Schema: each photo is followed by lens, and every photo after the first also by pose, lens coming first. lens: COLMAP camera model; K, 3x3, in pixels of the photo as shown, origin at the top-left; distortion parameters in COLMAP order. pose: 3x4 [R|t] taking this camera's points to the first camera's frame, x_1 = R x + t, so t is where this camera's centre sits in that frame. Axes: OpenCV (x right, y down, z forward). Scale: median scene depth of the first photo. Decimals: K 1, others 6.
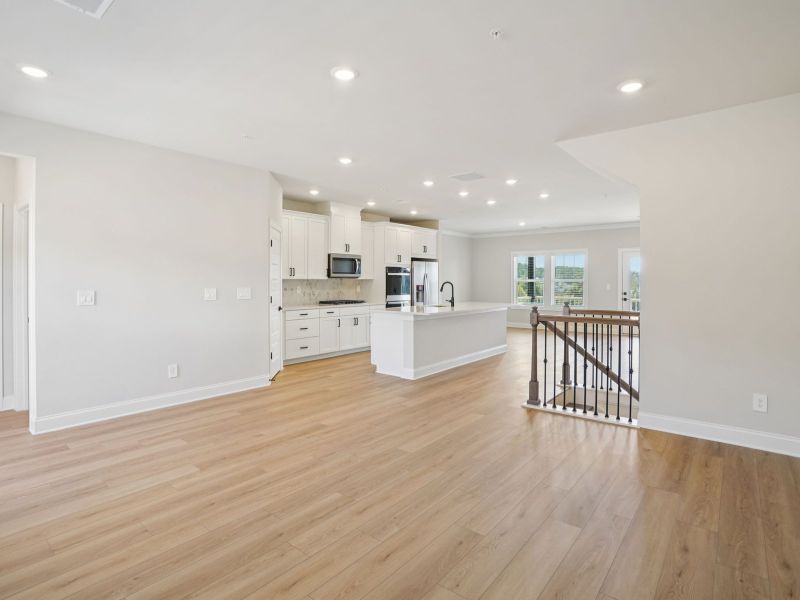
lens RADIAL K [[419.3, 0, 400.4], [0, 419.3, 297.5], [0, 0, 1]] dist [-0.019080, 0.003696]
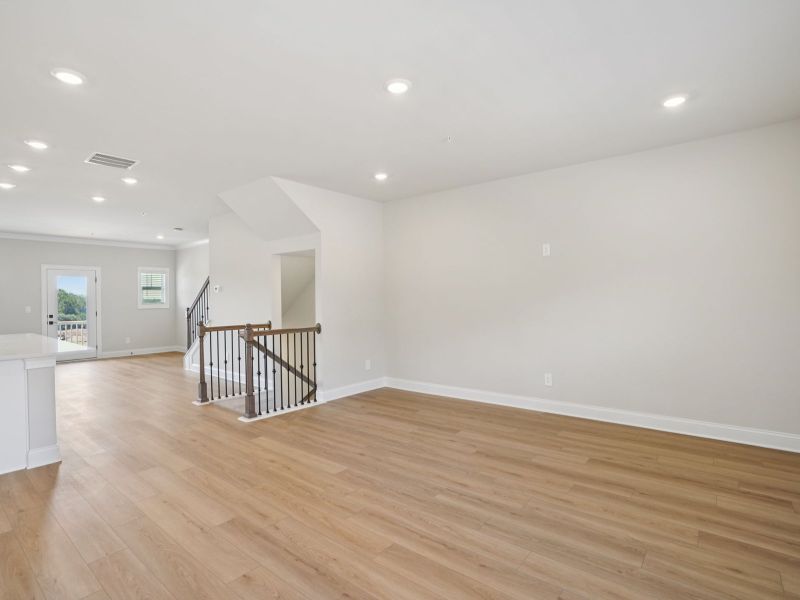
lens RADIAL K [[393.5, 0, 397.6], [0, 393.5, 301.1], [0, 0, 1]] dist [-0.013346, 0.000118]
pose [[0.004995, 0.004773, 0.999976, -0.954991], [0.042606, 0.999080, -0.004982, -0.021087], [-0.999079, 0.042629, 0.004787, 0.889931]]
